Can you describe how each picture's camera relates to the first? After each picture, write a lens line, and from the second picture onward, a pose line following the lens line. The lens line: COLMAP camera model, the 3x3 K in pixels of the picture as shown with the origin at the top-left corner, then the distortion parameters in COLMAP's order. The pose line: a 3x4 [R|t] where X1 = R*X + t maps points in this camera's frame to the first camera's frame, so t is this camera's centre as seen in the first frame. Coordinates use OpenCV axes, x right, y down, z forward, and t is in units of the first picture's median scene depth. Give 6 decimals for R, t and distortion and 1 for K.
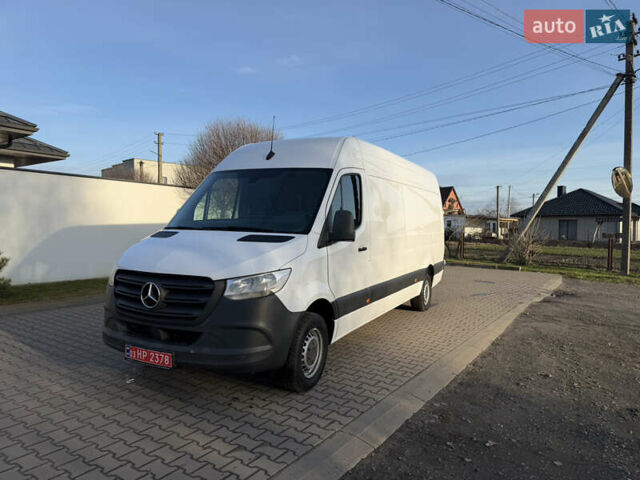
lens RADIAL K [[464.3, 0, 320.0], [0, 464.3, 240.0], [0, 0, 1]] dist [-0.004181, -0.002600]
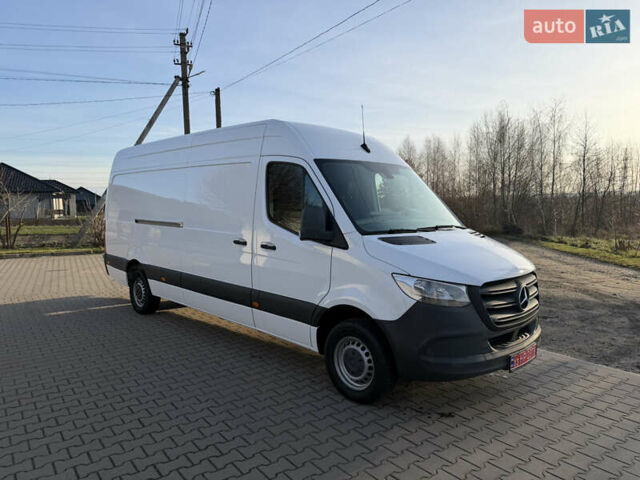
lens RADIAL K [[464.3, 0, 320.0], [0, 464.3, 240.0], [0, 0, 1]] dist [-0.004181, -0.002600]
pose [[0.287538, -0.087228, 0.953789, -0.404972], [0.032487, 0.996159, 0.081309, -0.028967], [-0.957218, 0.007606, 0.289267, 0.315742]]
